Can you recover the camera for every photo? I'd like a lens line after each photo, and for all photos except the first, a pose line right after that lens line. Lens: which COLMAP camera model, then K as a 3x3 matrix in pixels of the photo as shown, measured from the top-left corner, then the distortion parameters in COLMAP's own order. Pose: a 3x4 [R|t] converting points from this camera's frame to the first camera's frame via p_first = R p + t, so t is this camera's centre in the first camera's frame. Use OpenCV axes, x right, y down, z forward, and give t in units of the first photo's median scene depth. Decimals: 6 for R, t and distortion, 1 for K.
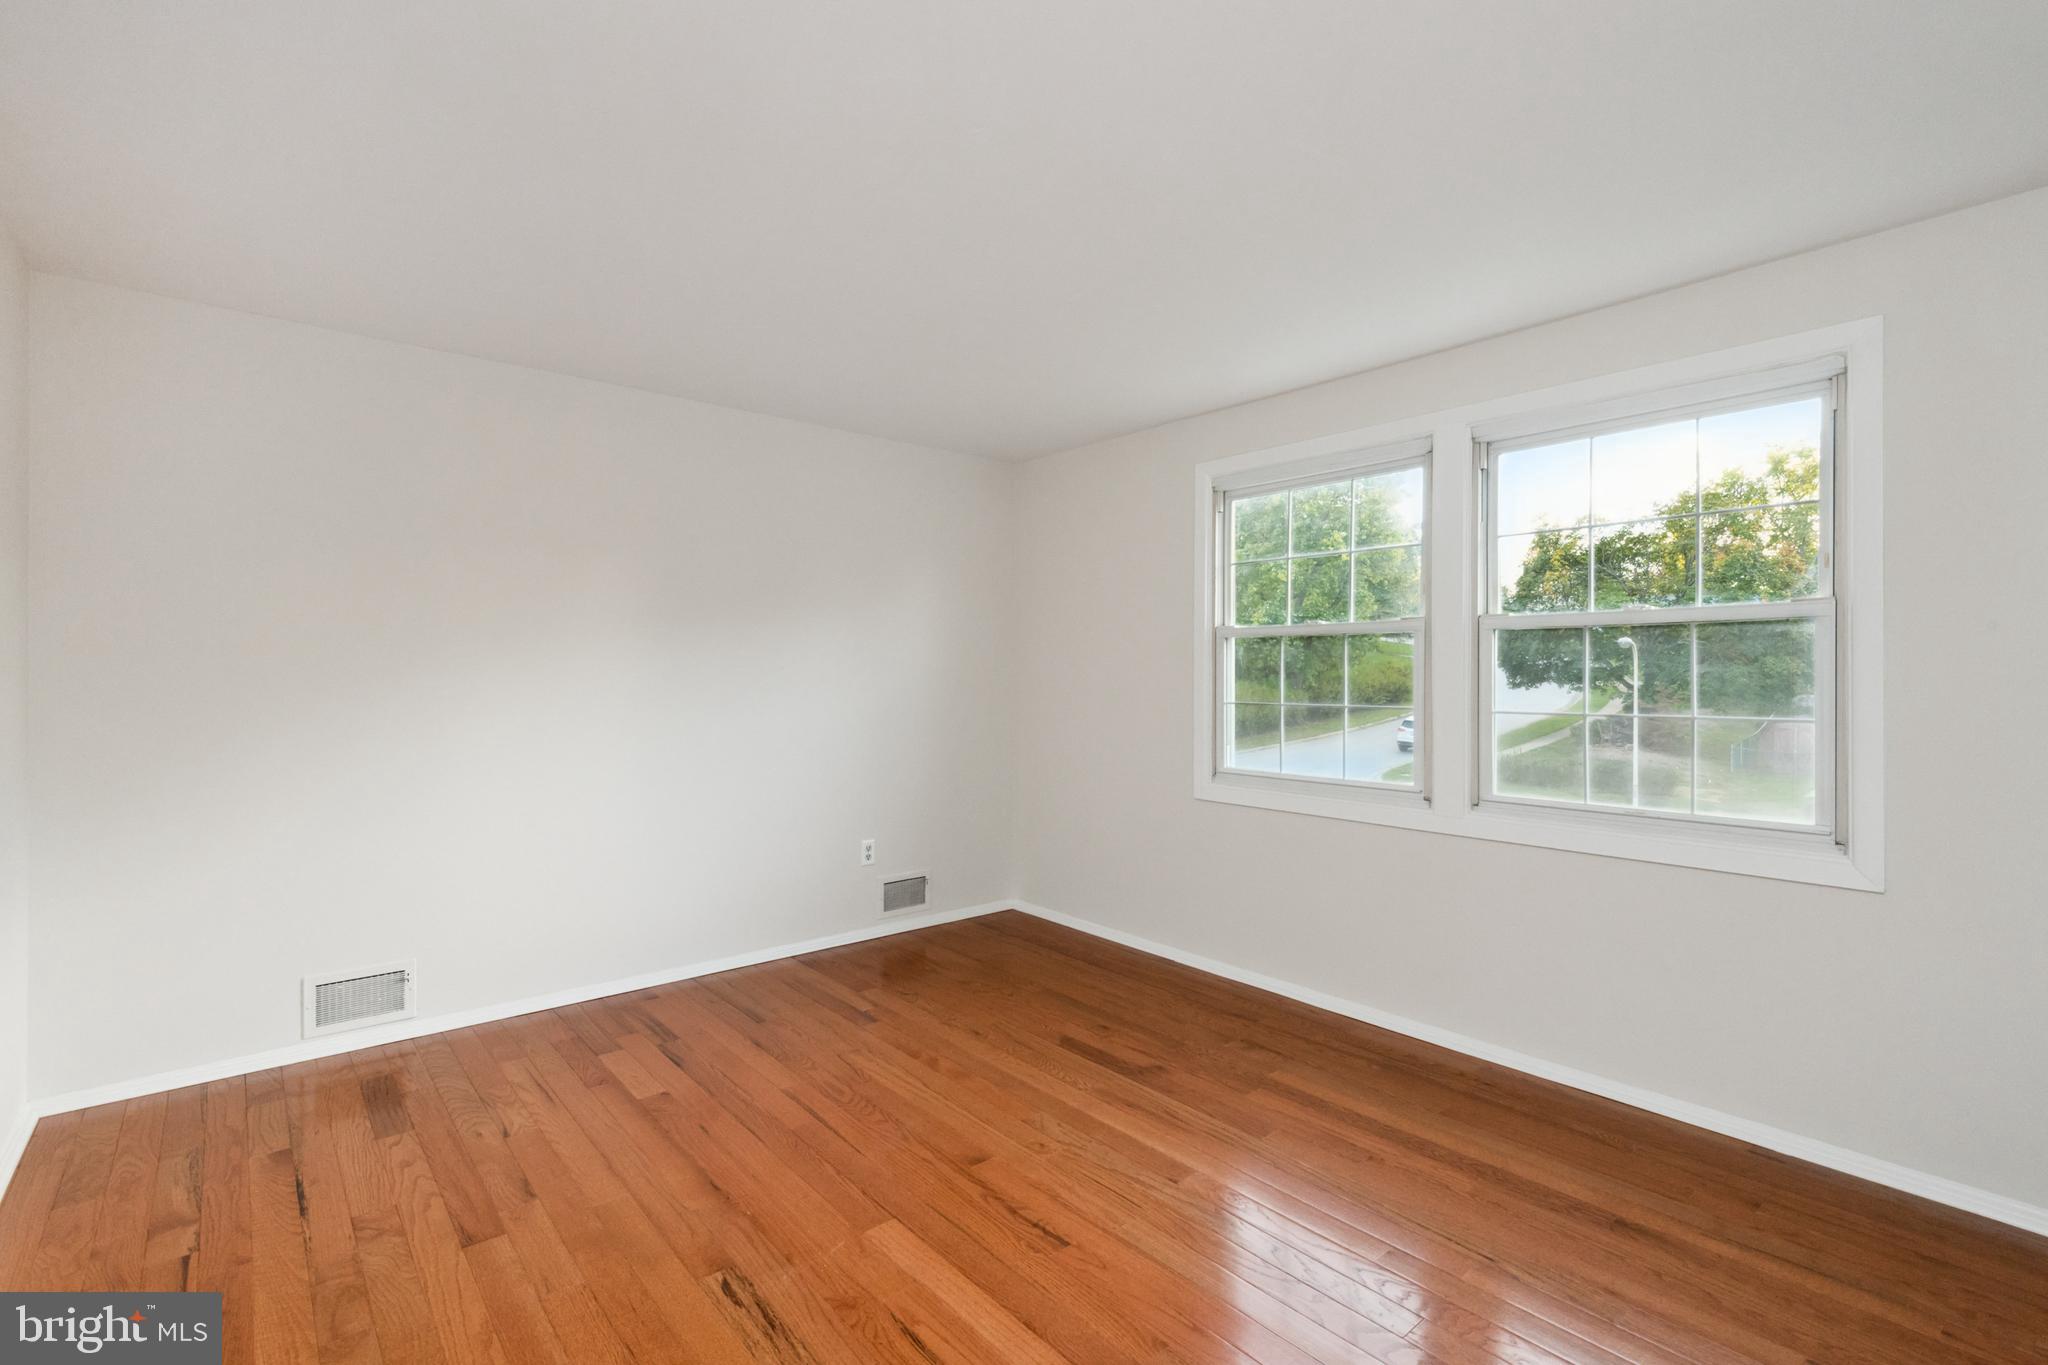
lens RADIAL K [[918.5, 0, 1018.2], [0, 918.5, 675.3], [0, 0, 1]] dist [0.035476, -0.015584]
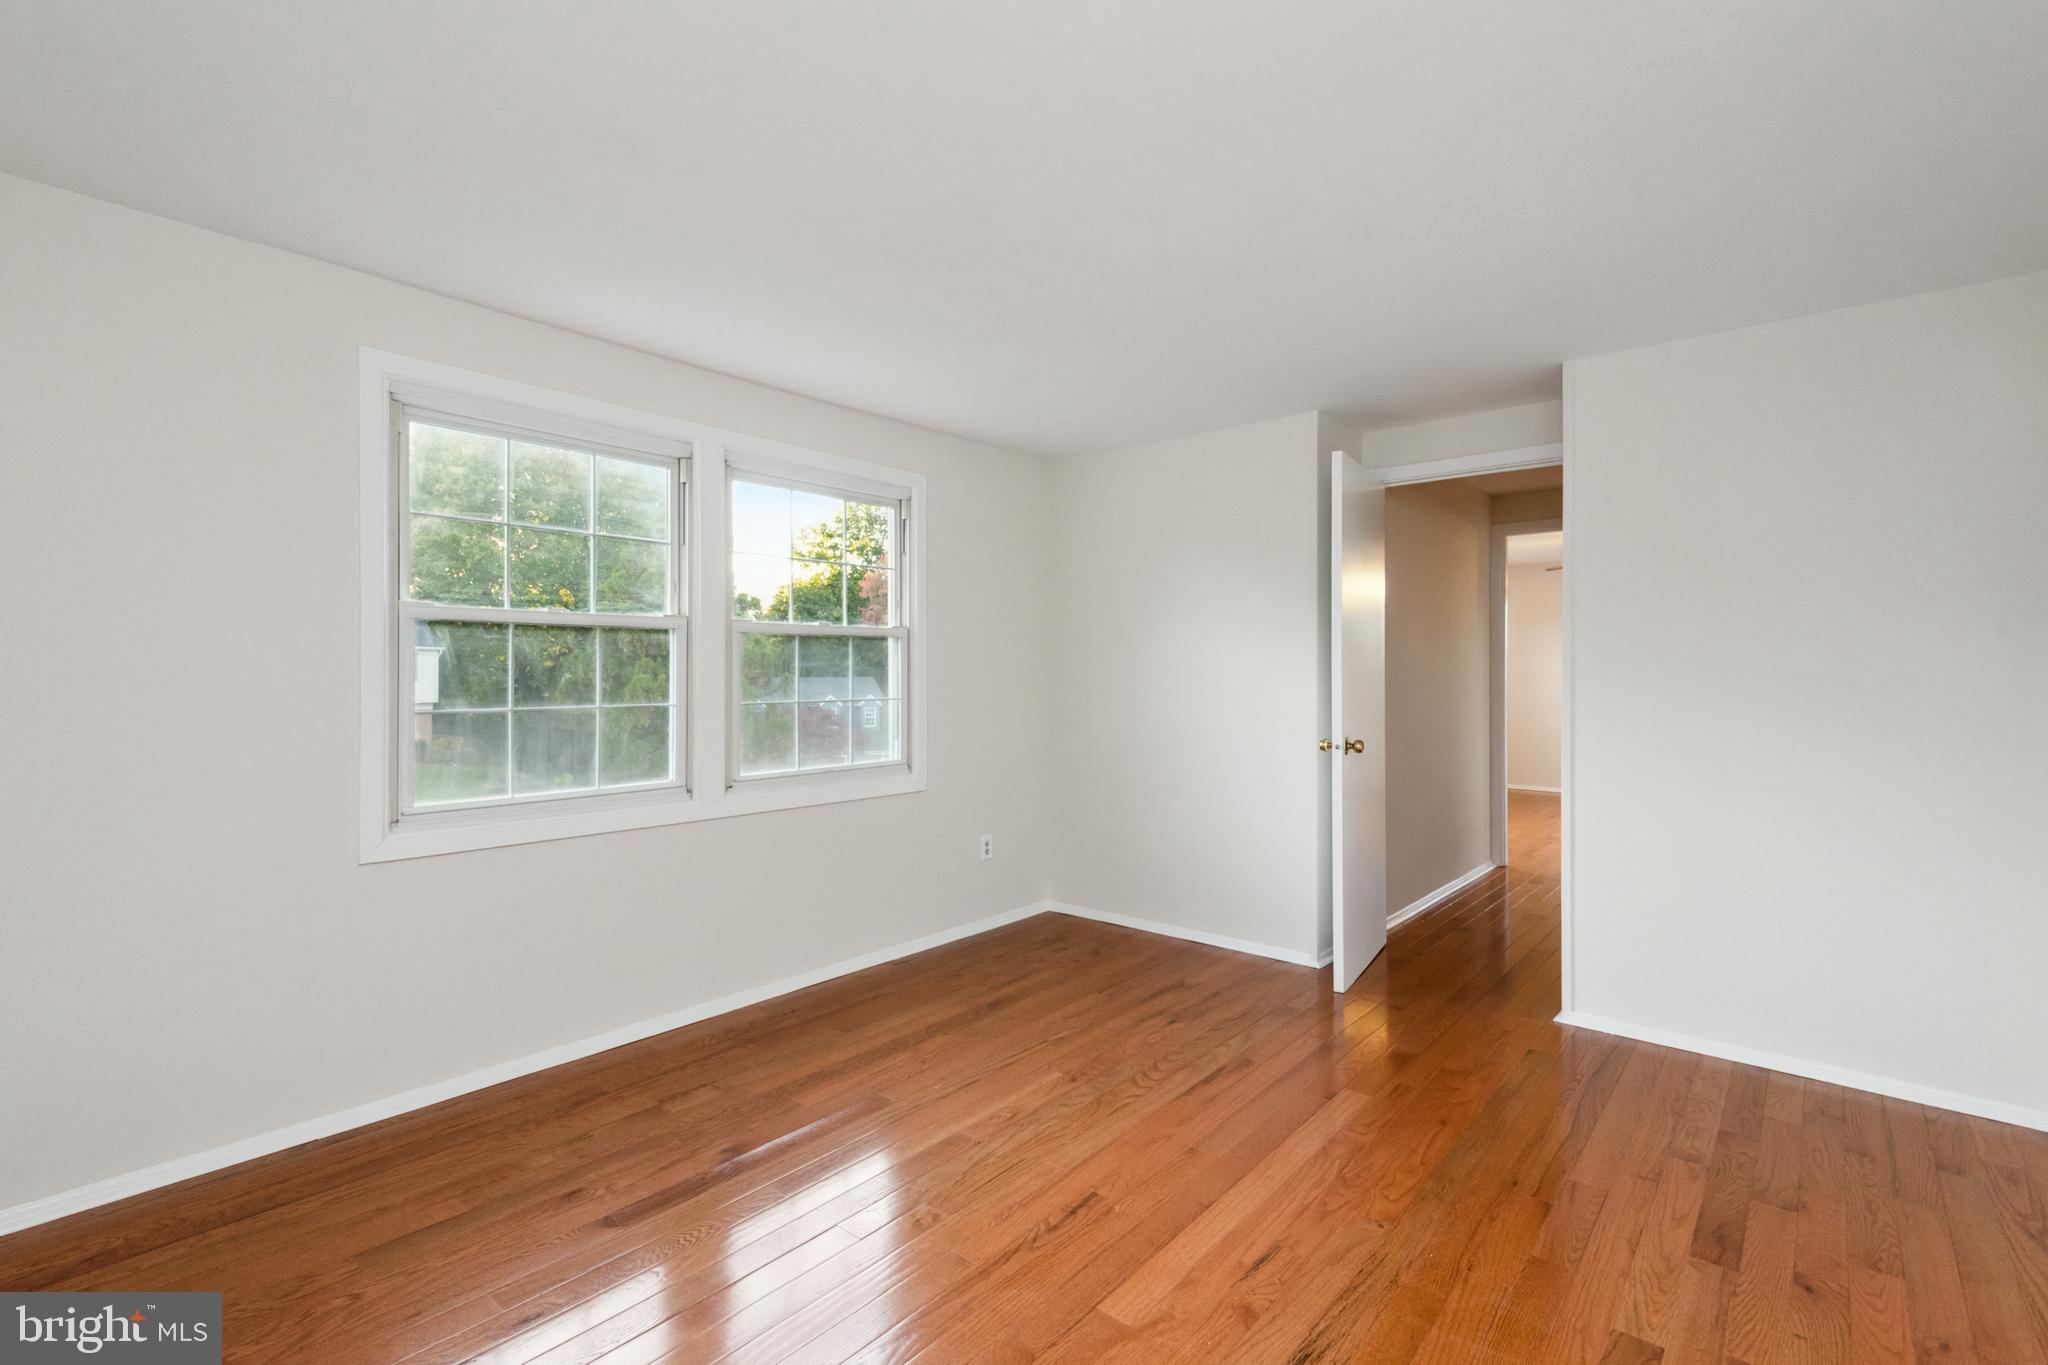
lens RADIAL K [[918.5, 0, 1018.2], [0, 918.5, 675.3], [0, 0, 1]] dist [0.035476, -0.015584]
pose [[-0.150144, -0.007342, 0.988637, -0.711225], [-0.002814, 0.999972, 0.006999, -0.005799], [-0.988660, -0.001731, -0.150160, 0.879688]]
